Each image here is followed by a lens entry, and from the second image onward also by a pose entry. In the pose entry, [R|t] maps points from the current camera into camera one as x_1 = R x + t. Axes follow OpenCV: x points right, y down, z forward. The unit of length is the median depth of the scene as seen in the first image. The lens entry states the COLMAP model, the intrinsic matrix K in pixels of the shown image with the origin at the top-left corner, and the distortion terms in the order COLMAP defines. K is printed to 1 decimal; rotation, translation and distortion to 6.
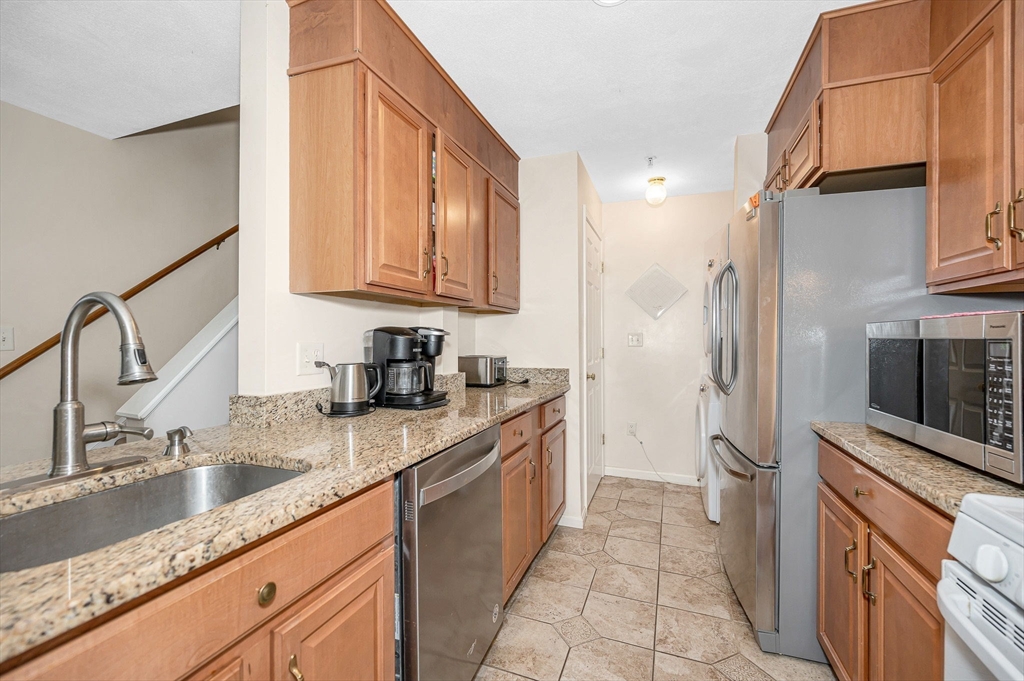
lens RADIAL K [[425.7, 0, 491.3], [0, 425.7, 334.2], [0, 0, 1]] dist [-0.001772, -0.000117]
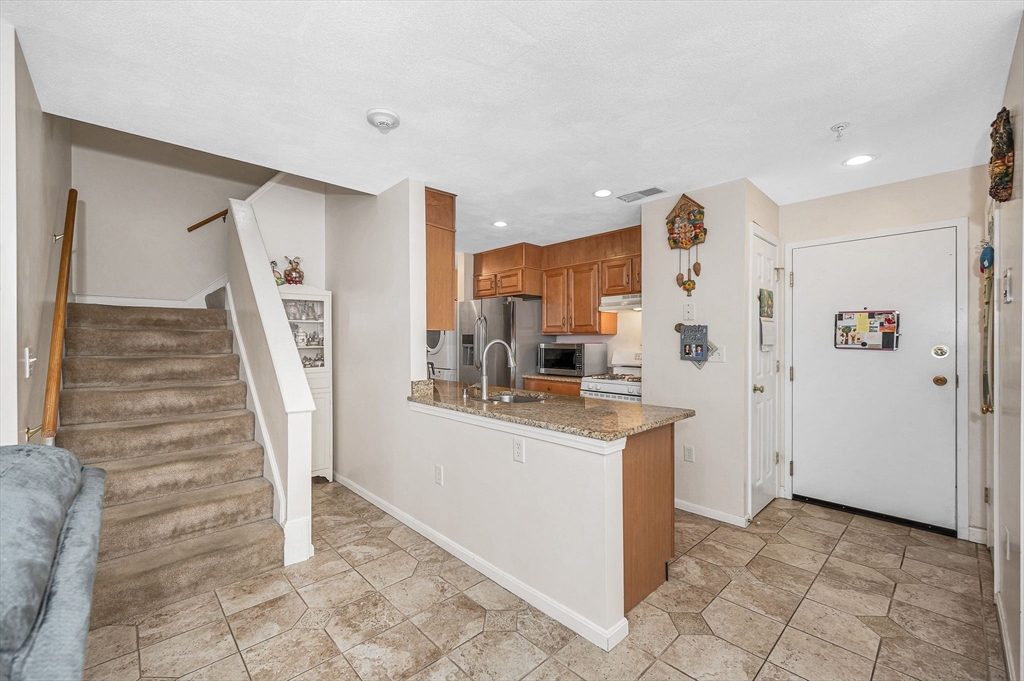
lens RADIAL K [[409.9, 0, 512.0], [0, 409.9, 340.5], [0, 0, 1]] dist [-0.000944, -0.000102]
pose [[0.459899, -0.011066, 0.887902, -1.893170], [-0.004135, 0.999885, 0.014603, -0.084064], [-0.887961, -0.010387, 0.459801, -0.300225]]
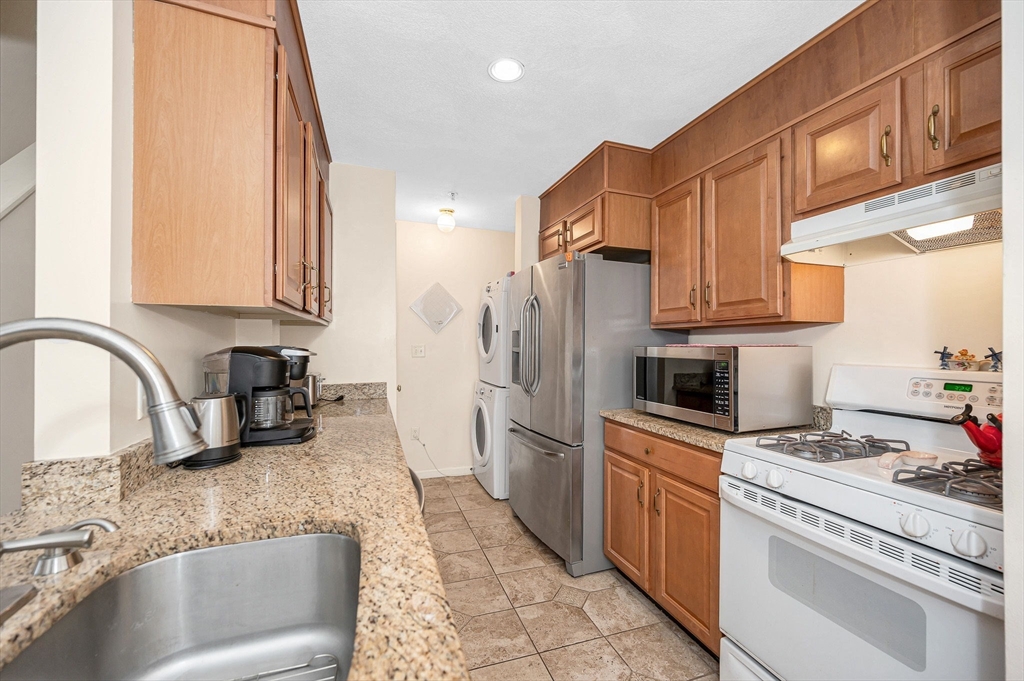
lens RADIAL K [[421.9, 0, 509.6], [0, 421.9, 337.2], [0, 0, 1]] dist [-0.000952, -0.000277]
pose [[0.764343, 0.010168, 0.644730, -0.442904], [-0.007421, 0.999948, -0.006973, -0.040028], [-0.644768, 0.000545, 0.764379, 0.069180]]
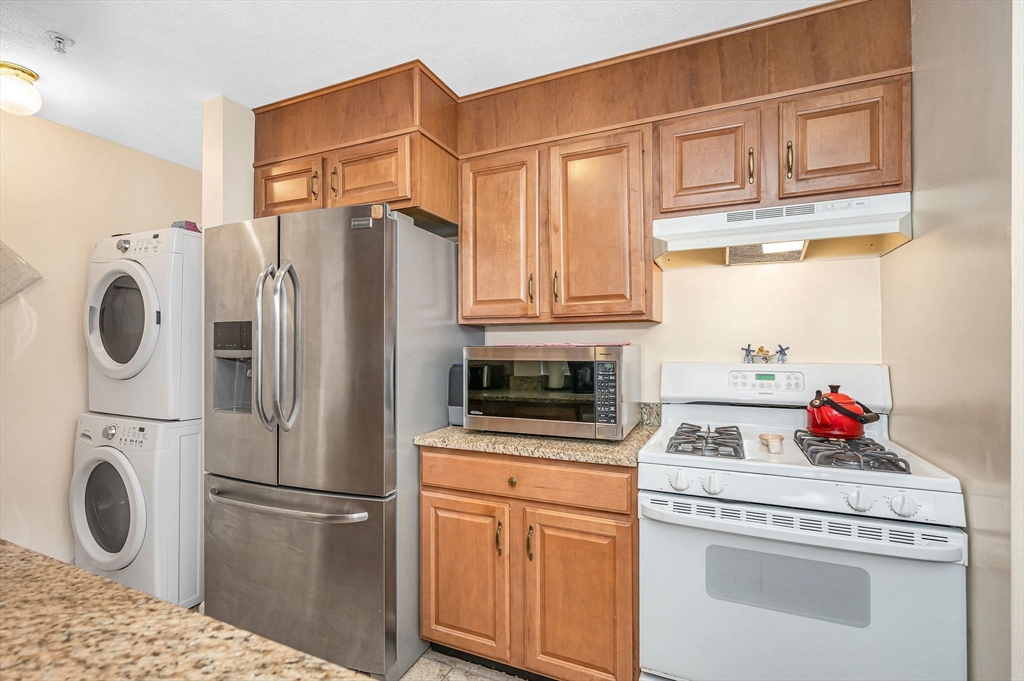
lens RADIAL K [[457.0, 0, 528.1], [0, 457.0, 343.0], [0, 0, 1]] dist [-0.001425, 0.000036]
pose [[0.038266, 0.003073, 0.999263, -0.371276], [-0.007968, 0.999964, -0.002770, -0.029264], [-0.999236, -0.007856, 0.038289, 0.660141]]
